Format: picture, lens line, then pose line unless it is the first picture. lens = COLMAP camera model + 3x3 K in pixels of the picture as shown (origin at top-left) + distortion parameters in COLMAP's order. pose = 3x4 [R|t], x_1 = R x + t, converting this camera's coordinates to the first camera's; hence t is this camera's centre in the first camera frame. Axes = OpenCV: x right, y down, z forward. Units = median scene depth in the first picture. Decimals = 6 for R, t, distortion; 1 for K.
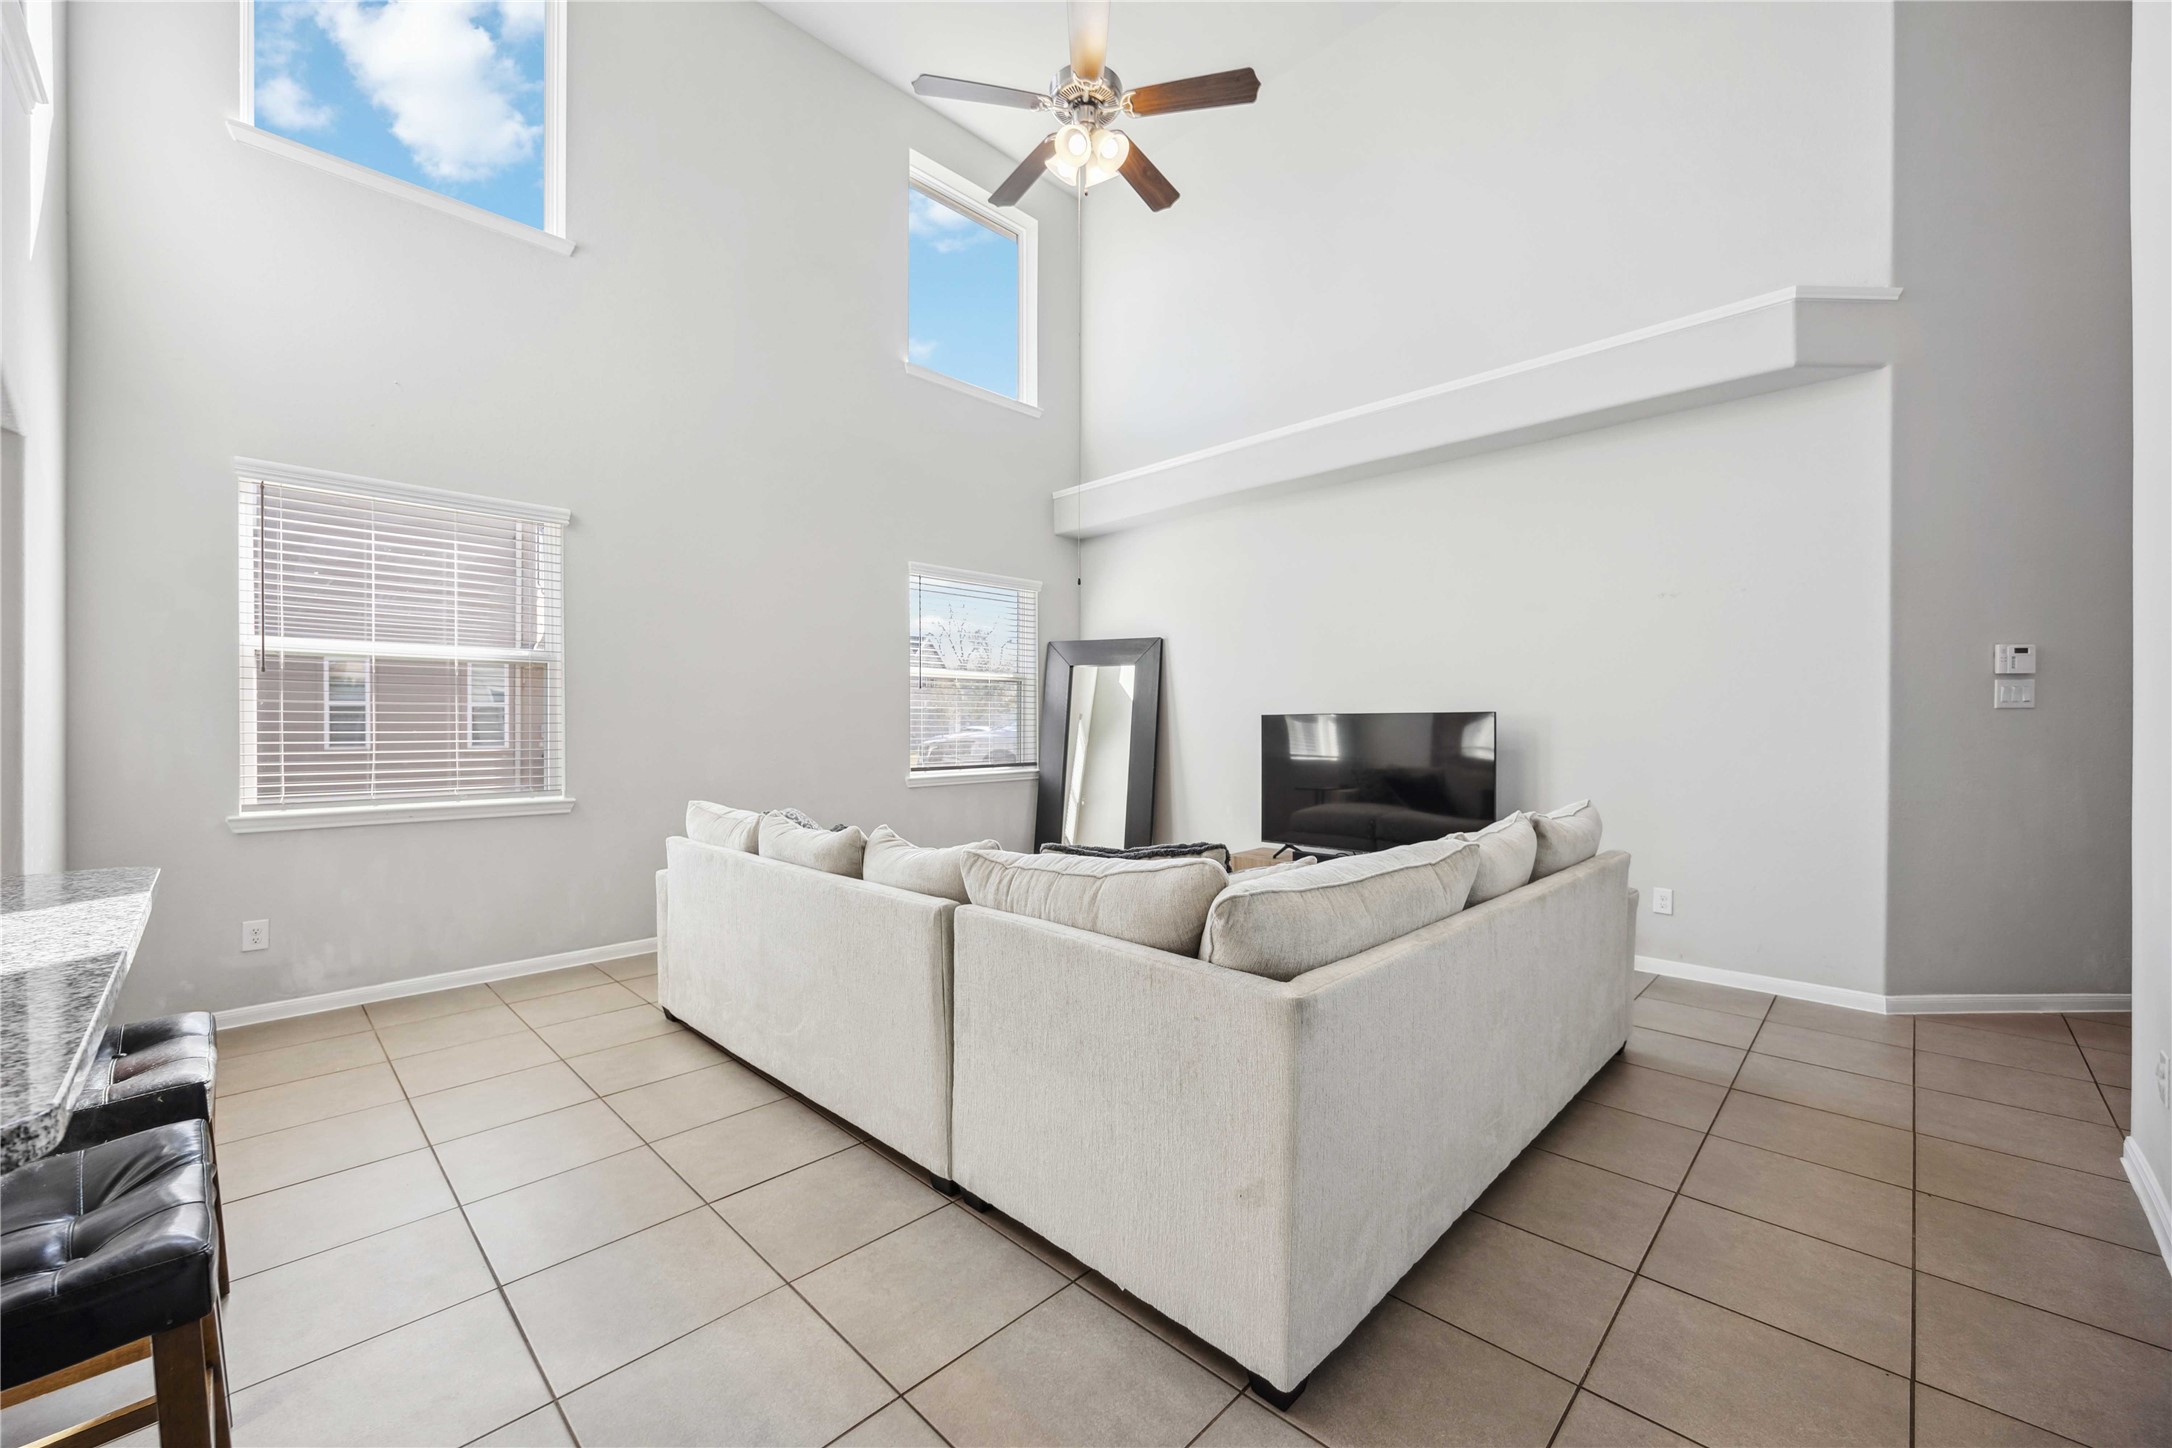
lens RADIAL K [[833.8, 0, 1094.8], [0, 833.8, 724.5], [0, 0, 1]] dist [-0.000912, -0.000299]
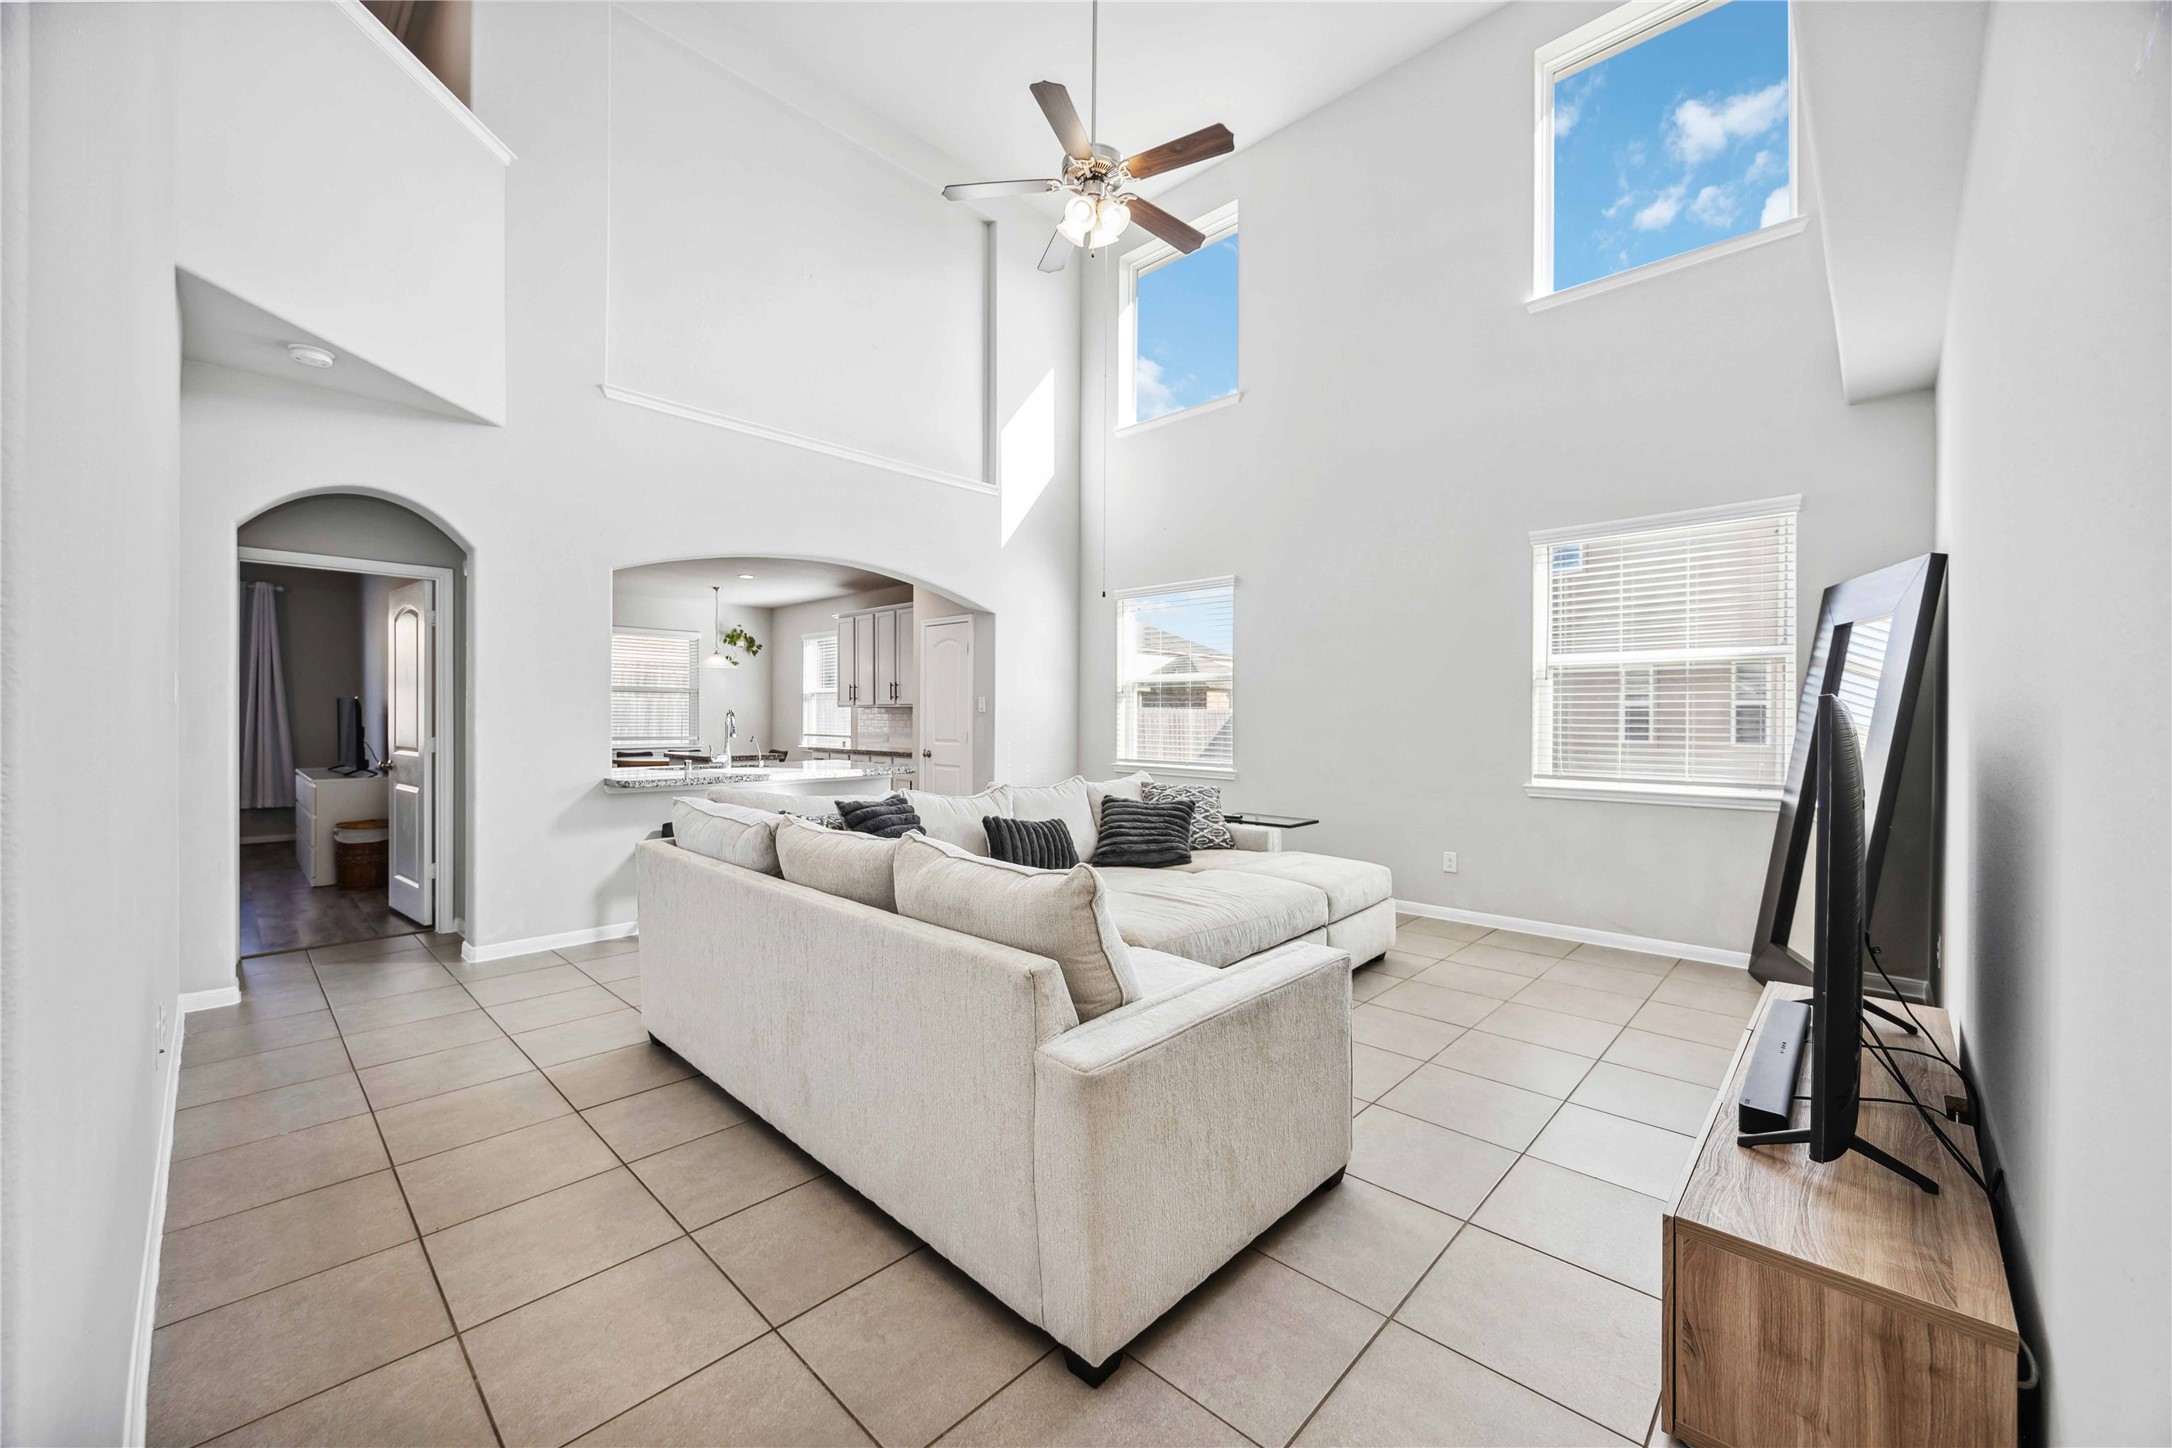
lens RADIAL K [[833.8, 0, 1095.7], [0, 833.8, 721.0], [0, 0, 1]] dist [-0.000912, -0.000299]
pose [[0.018069, 0.004993, -0.999824, 0.559463], [-0.008105, 0.999955, 0.004847, -0.002047], [0.999804, 0.008016, 0.018109, 0.493676]]
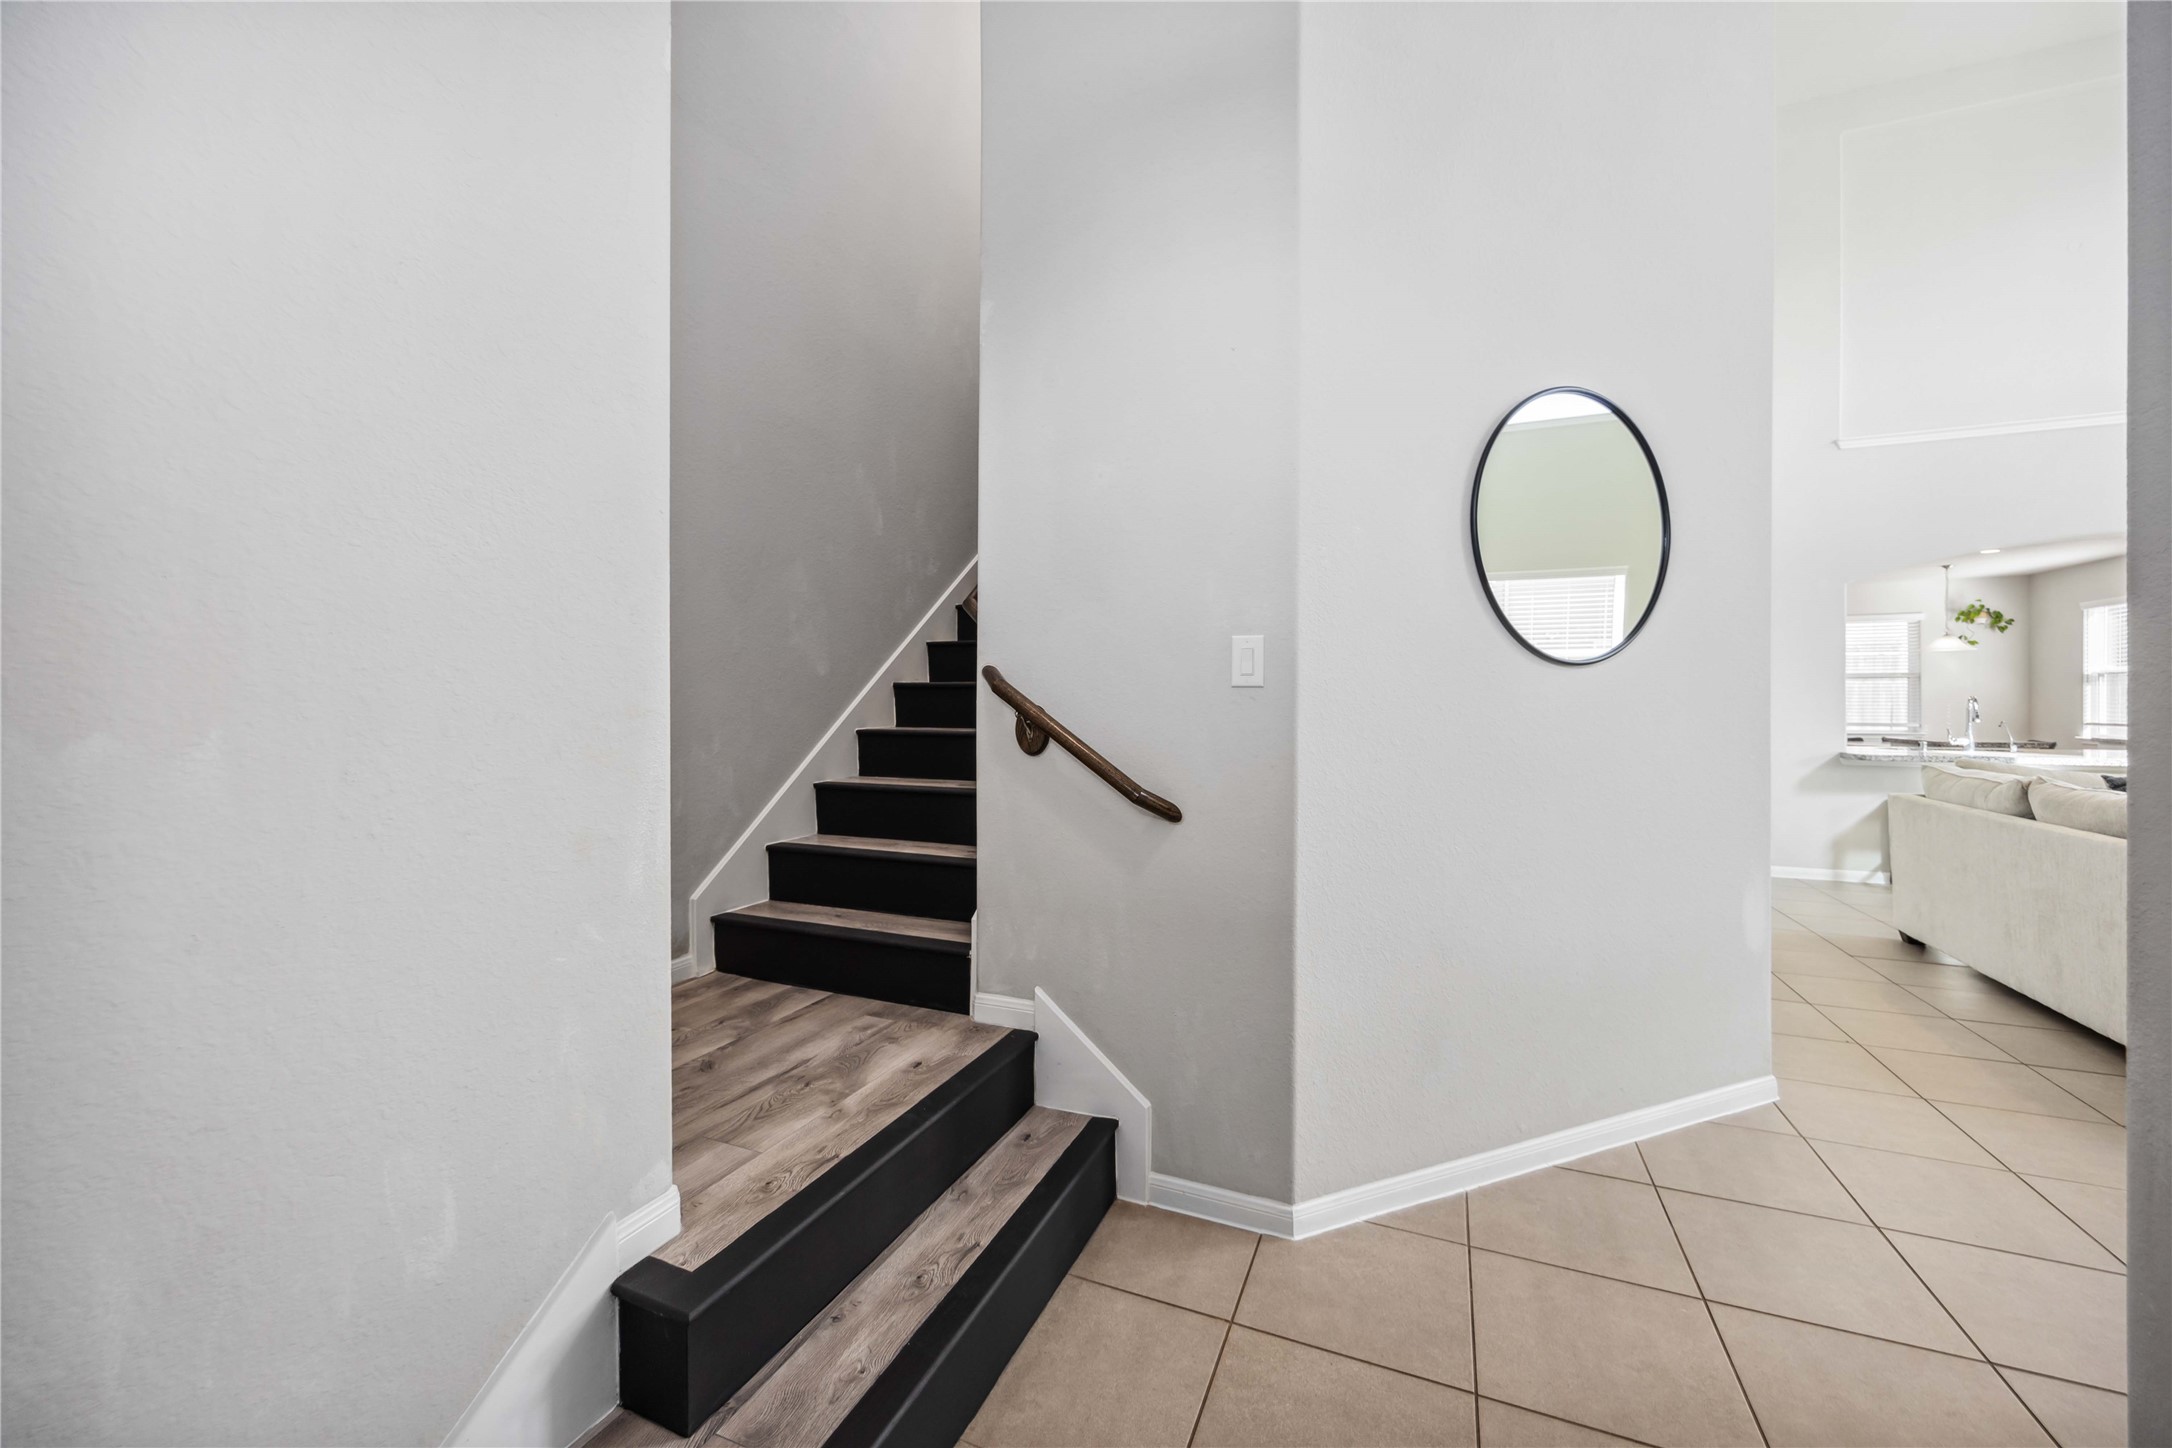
lens RADIAL K [[833.8, 0, 1085.0], [0, 833.8, 702.3], [0, 0, 1]] dist [-0.000912, -0.000299]
pose [[-0.933379, 0.002822, -0.358882, 0.842233], [0.001814, 0.999993, 0.003145, -0.003293], [0.358888, 0.002284, -0.933378, 0.601583]]
